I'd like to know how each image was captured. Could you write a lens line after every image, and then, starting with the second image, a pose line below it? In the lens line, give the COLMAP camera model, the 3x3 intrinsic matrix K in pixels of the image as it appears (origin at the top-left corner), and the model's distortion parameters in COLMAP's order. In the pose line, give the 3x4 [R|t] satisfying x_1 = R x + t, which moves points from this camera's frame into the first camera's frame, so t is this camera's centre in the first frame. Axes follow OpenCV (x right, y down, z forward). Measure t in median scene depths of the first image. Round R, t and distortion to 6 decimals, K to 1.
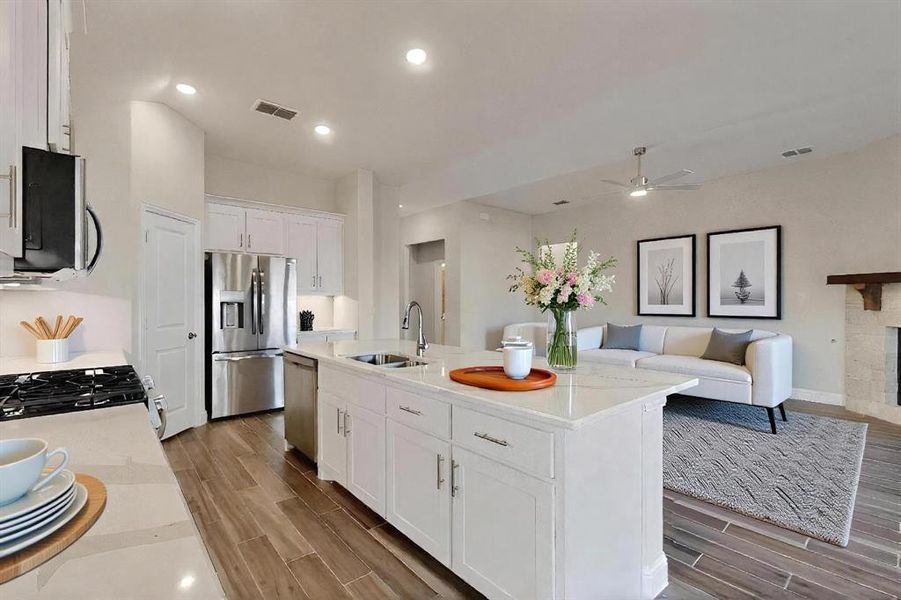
lens RADIAL K [[400.4, 0, 435.7], [0, 400.4, 301.3], [0, 0, 1]] dist [-0.000079, -0.000077]
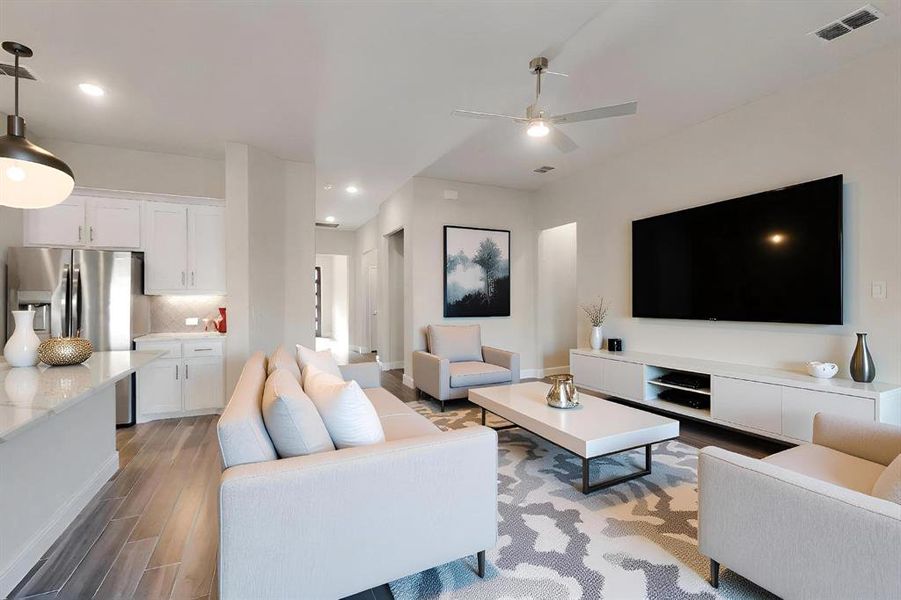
lens RADIAL K [[398.5, 0, 454.0], [0, 398.5, 302.1], [0, 0, 1]] dist [0.001837, 0.000395]
pose [[0.968953, -0.011439, -0.246981, 0.589576], [0.012871, 0.999908, 0.004183, 0.008940], [0.246911, -0.007232, 0.969011, 0.369027]]
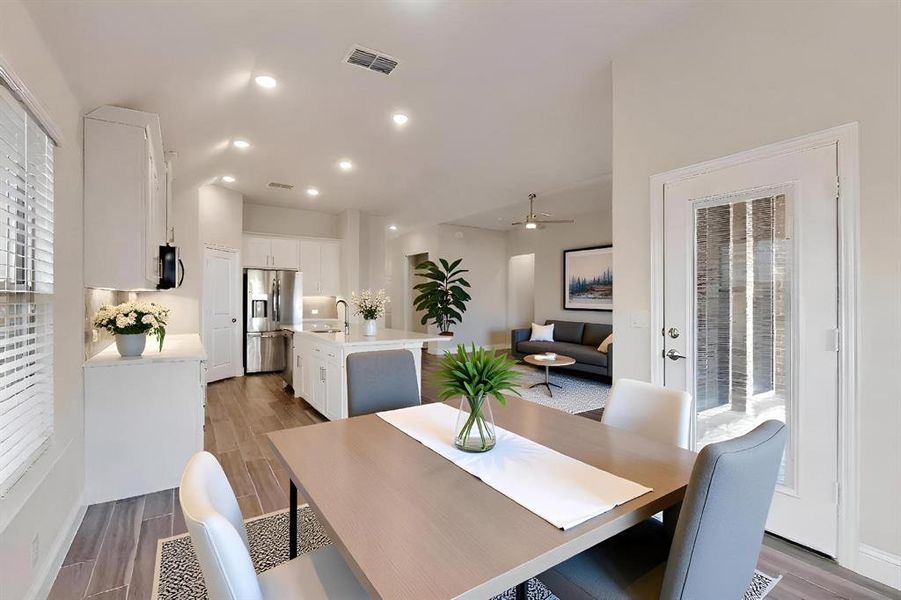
lens RADIAL K [[398.5, 0, 454.0], [0, 398.5, 302.1], [0, 0, 1]] dist [0.001837, 0.000395]
pose [[0.995550, 0.004697, -0.094122, 0.407120], [-0.004427, 0.999985, 0.003074, 0.001577], [0.094135, -0.002643, 0.995556, -0.498926]]
